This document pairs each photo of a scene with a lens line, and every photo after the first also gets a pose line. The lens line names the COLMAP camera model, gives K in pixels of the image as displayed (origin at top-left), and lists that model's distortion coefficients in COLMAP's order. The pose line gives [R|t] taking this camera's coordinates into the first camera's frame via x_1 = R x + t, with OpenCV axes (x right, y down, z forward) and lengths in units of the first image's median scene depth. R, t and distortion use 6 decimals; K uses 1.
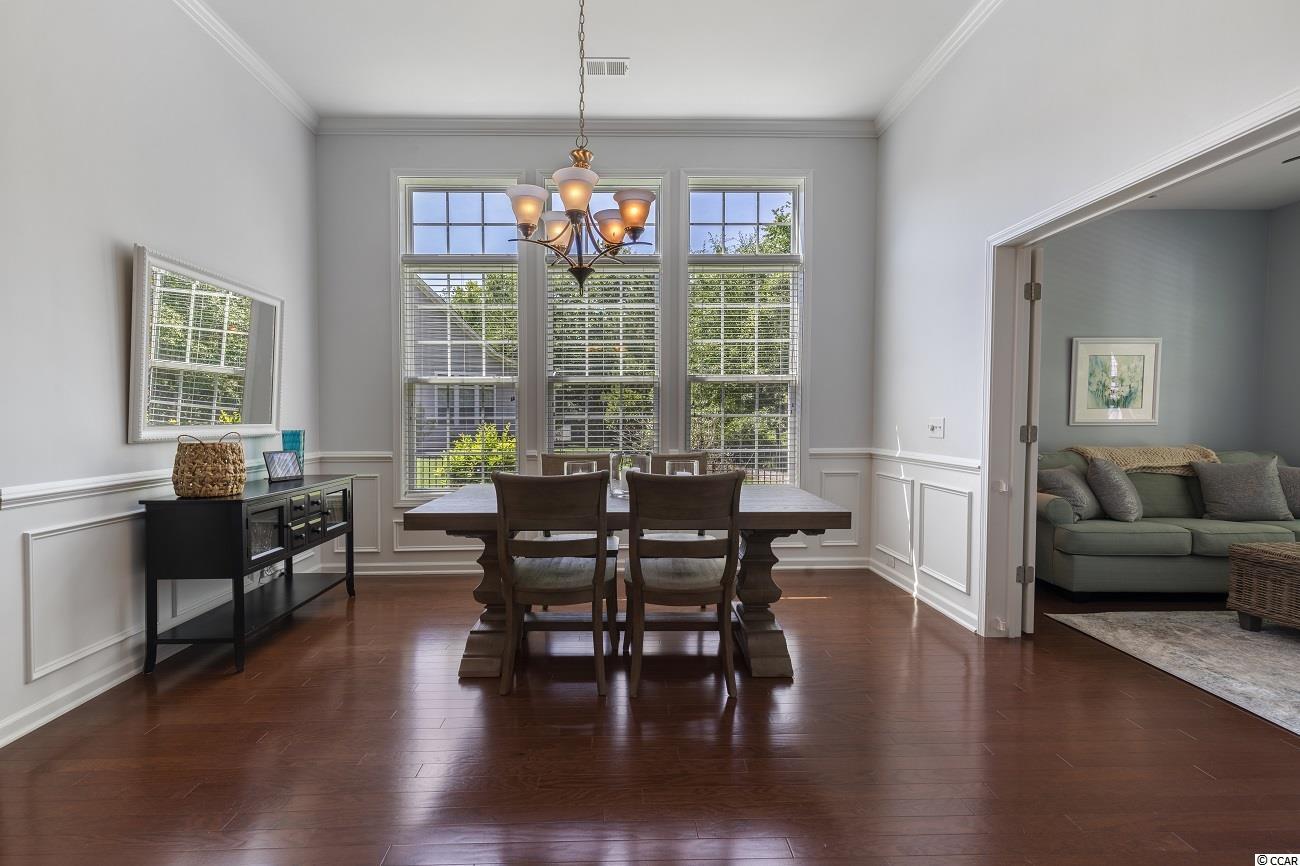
lens RADIAL K [[587.8, 0, 650.8], [0, 587.8, 427.8], [0, 0, 1]] dist [0.003506, 0.000093]
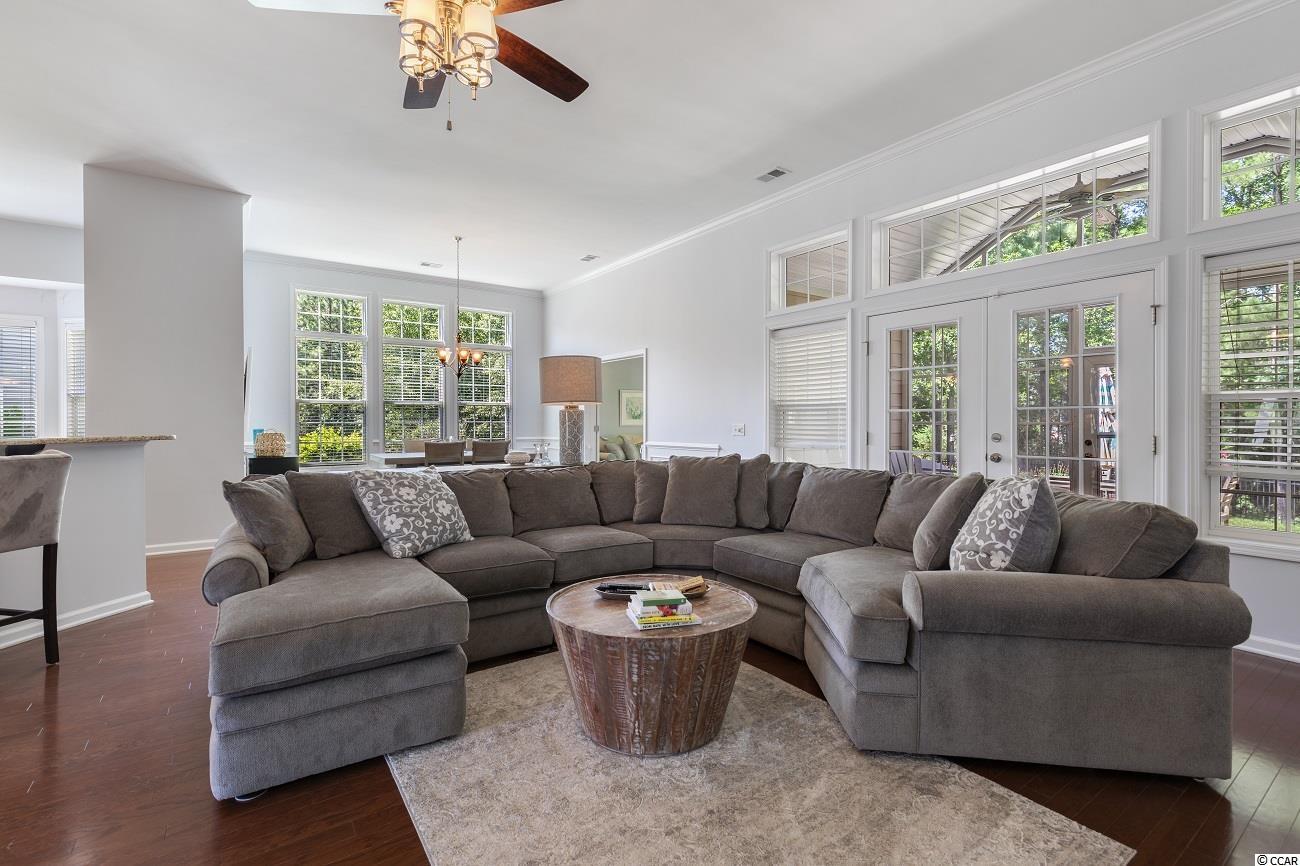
lens RADIAL K [[587.8, 0, 650.8], [0, 587.8, 427.8], [0, 0, 1]] dist [0.003506, 0.000093]
pose [[0.830226, -0.006674, 0.557386, -0.515077], [0.013985, 0.999863, -0.008859, 0.023963], [-0.557251, 0.015150, 0.830206, -1.060421]]
